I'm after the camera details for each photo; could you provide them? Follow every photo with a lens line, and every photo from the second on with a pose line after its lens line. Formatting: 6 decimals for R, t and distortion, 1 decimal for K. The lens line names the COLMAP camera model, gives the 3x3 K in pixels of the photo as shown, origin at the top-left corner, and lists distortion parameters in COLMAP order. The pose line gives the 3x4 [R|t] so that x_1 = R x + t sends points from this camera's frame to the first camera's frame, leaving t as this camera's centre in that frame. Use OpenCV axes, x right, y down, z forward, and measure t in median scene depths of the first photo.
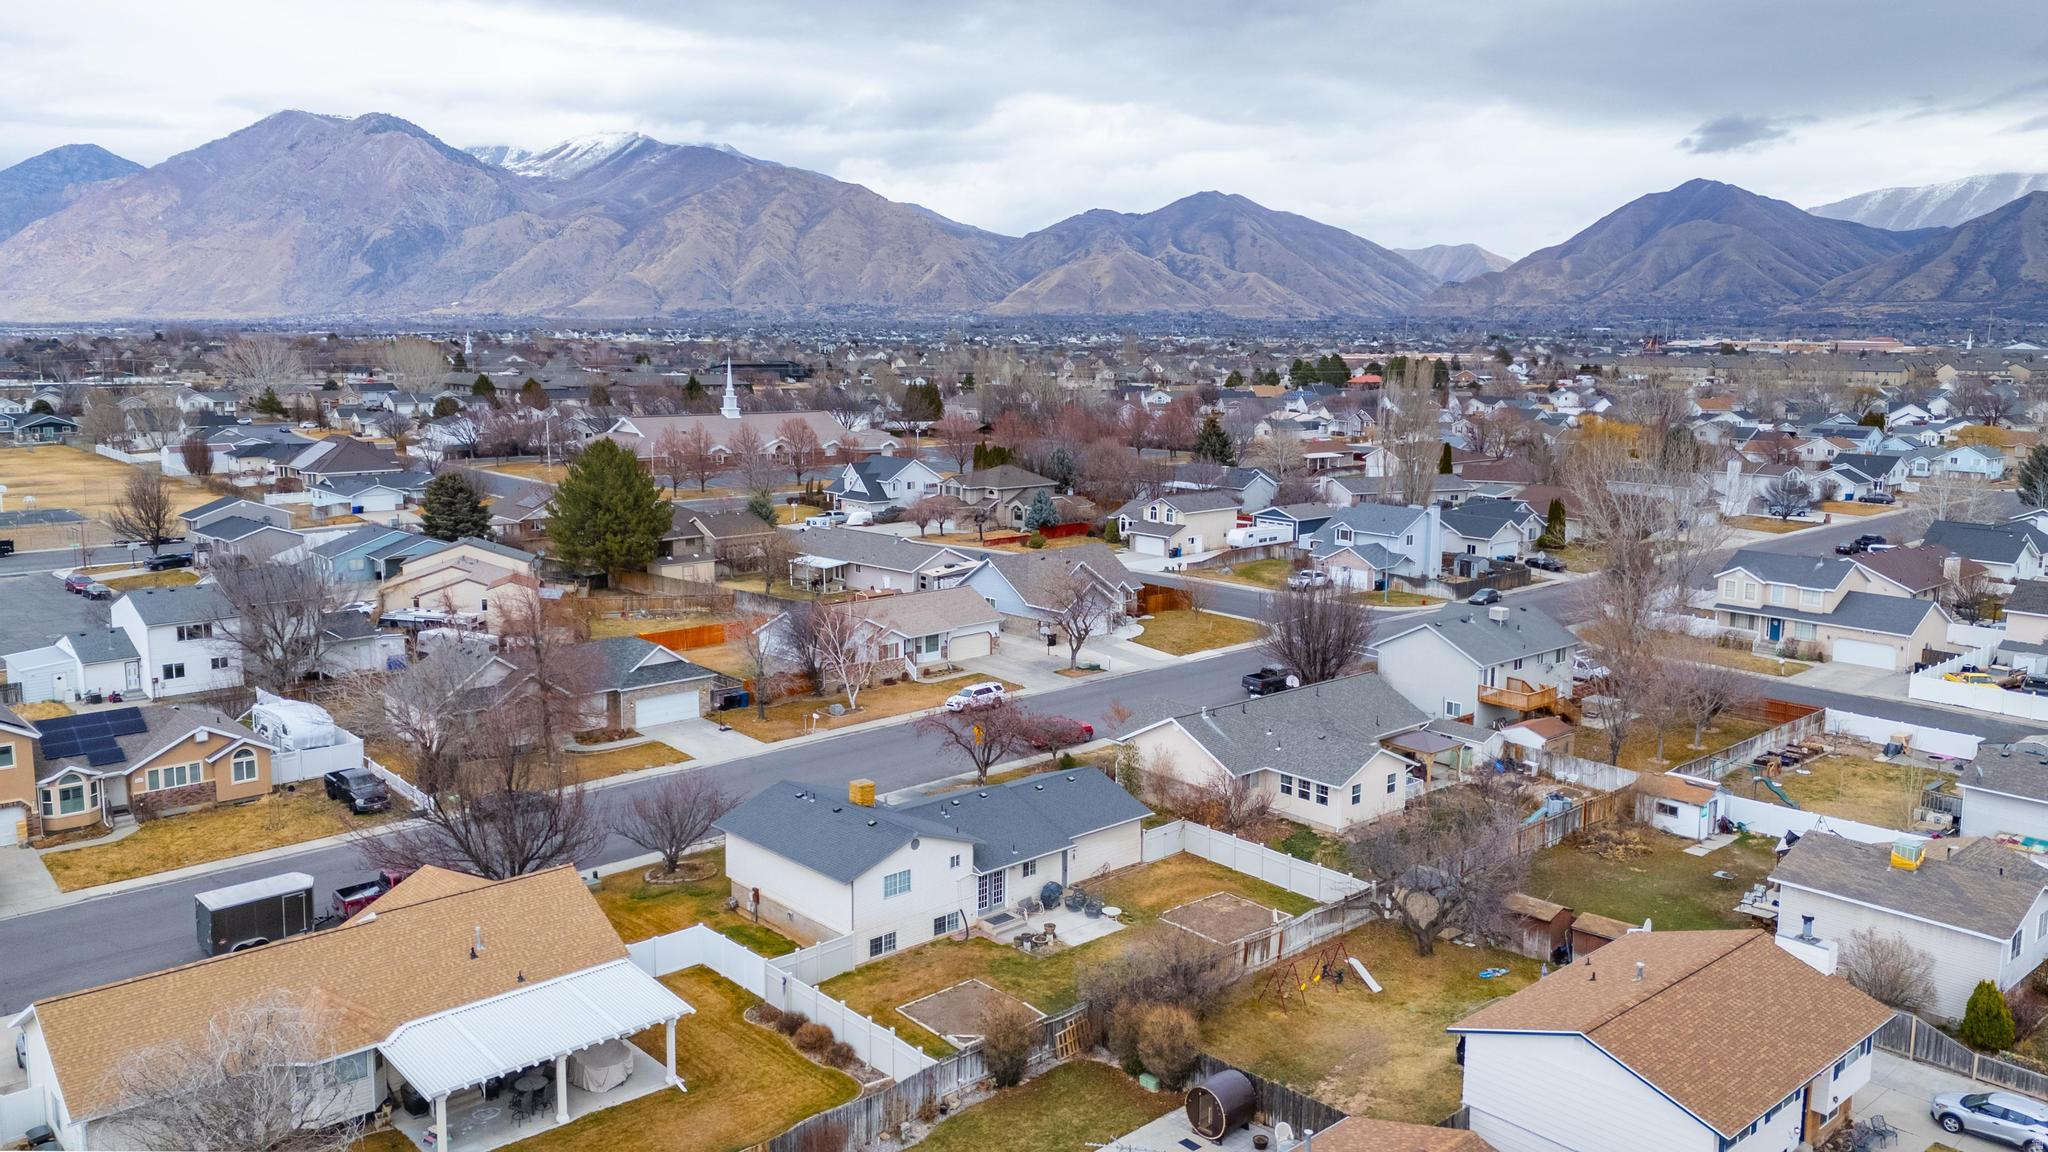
lens RADIAL K [[1642.0, 0, 1024.0], [0, 1642.0, 576.0], [0, 0, 1]] dist [0.033920, -0.003177]
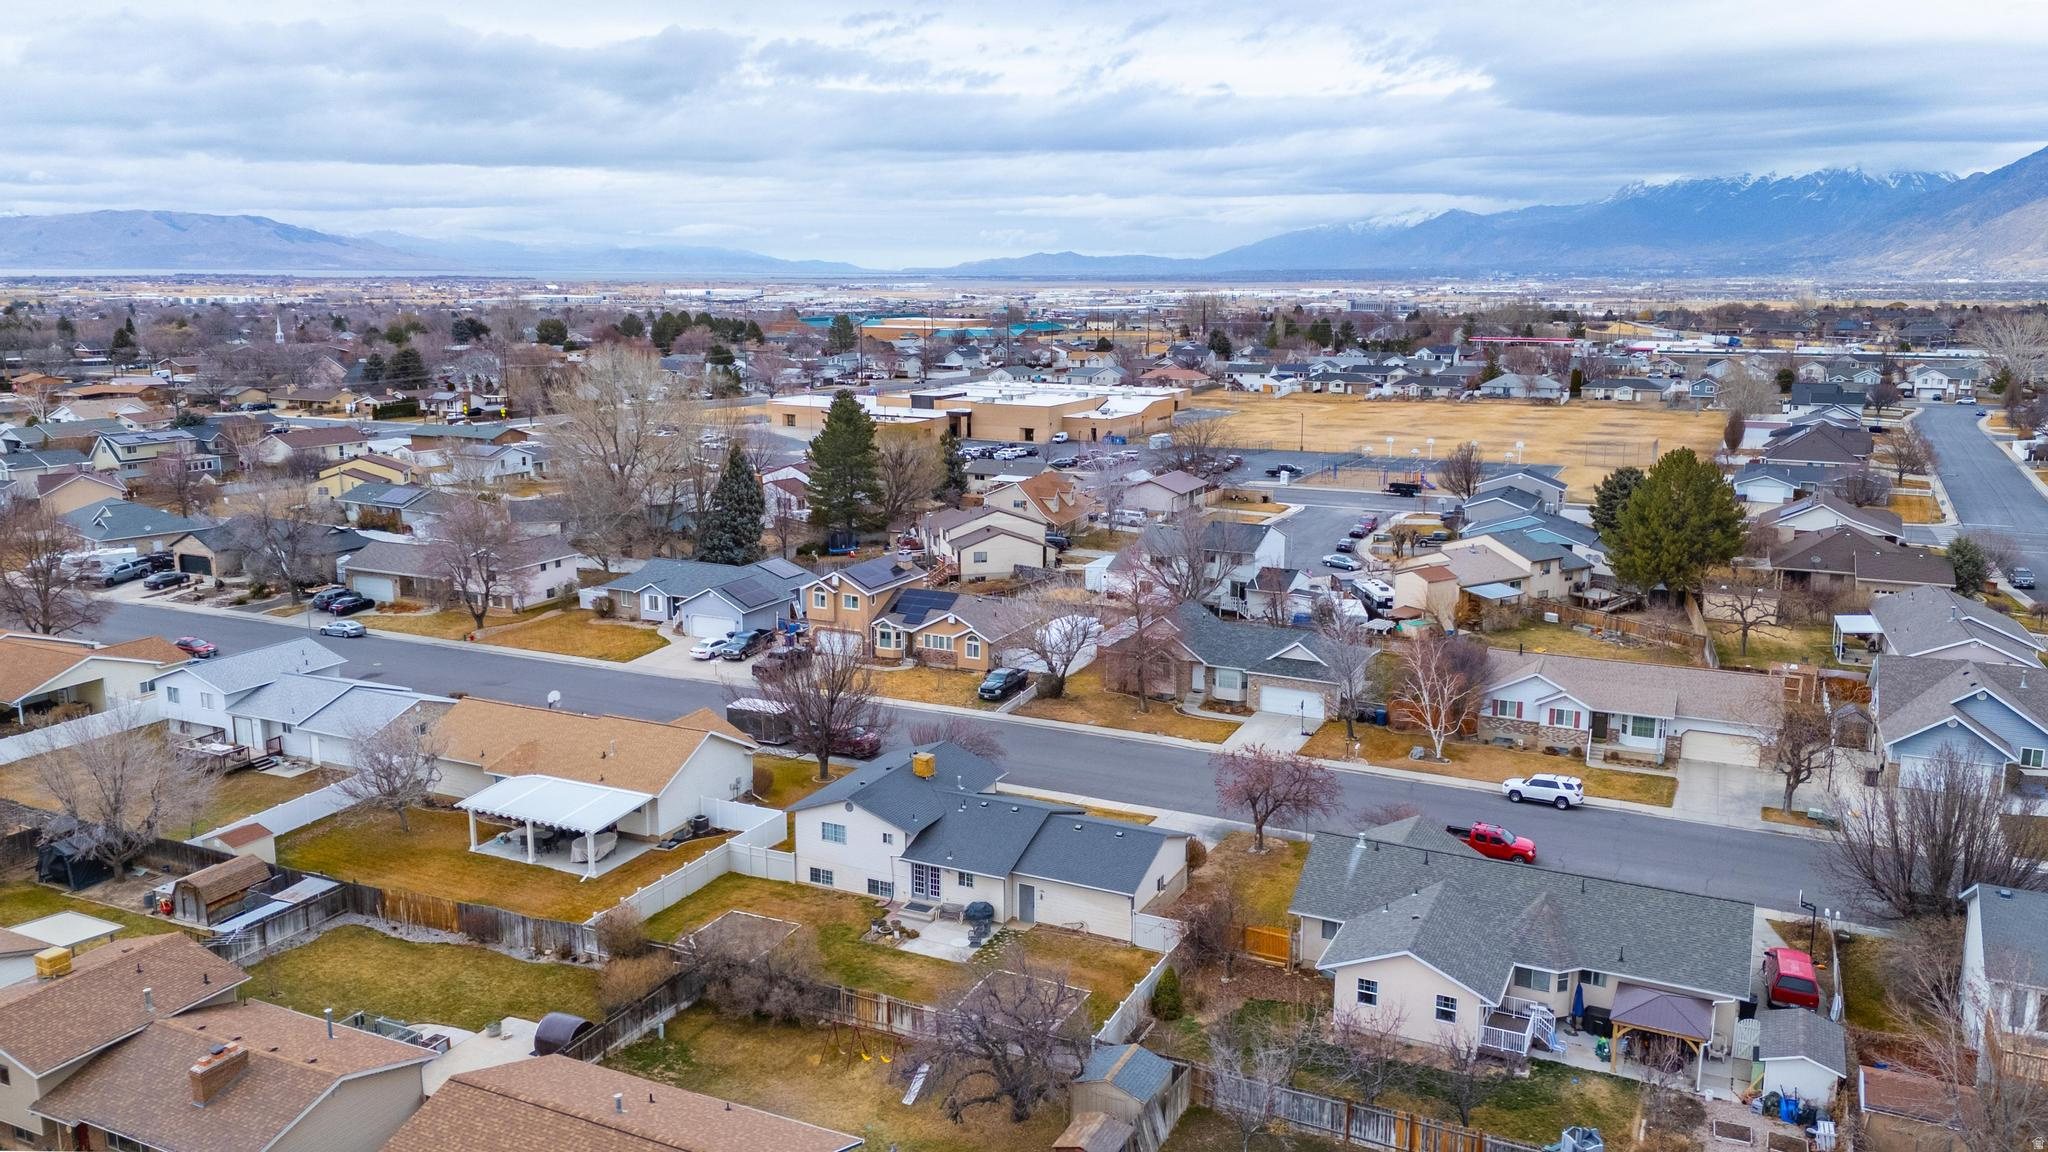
lens RADIAL K [[1642.0, 0, 1024.0], [0, 1642.0, 576.0], [0, 0, 1]] dist [0.033920, -0.003177]
pose [[0.341357, 0.181496, -0.922244, 0.982347], [-0.147752, 0.979343, 0.138044, -0.170881], [0.928248, 0.089141, 0.361123, 0.645691]]
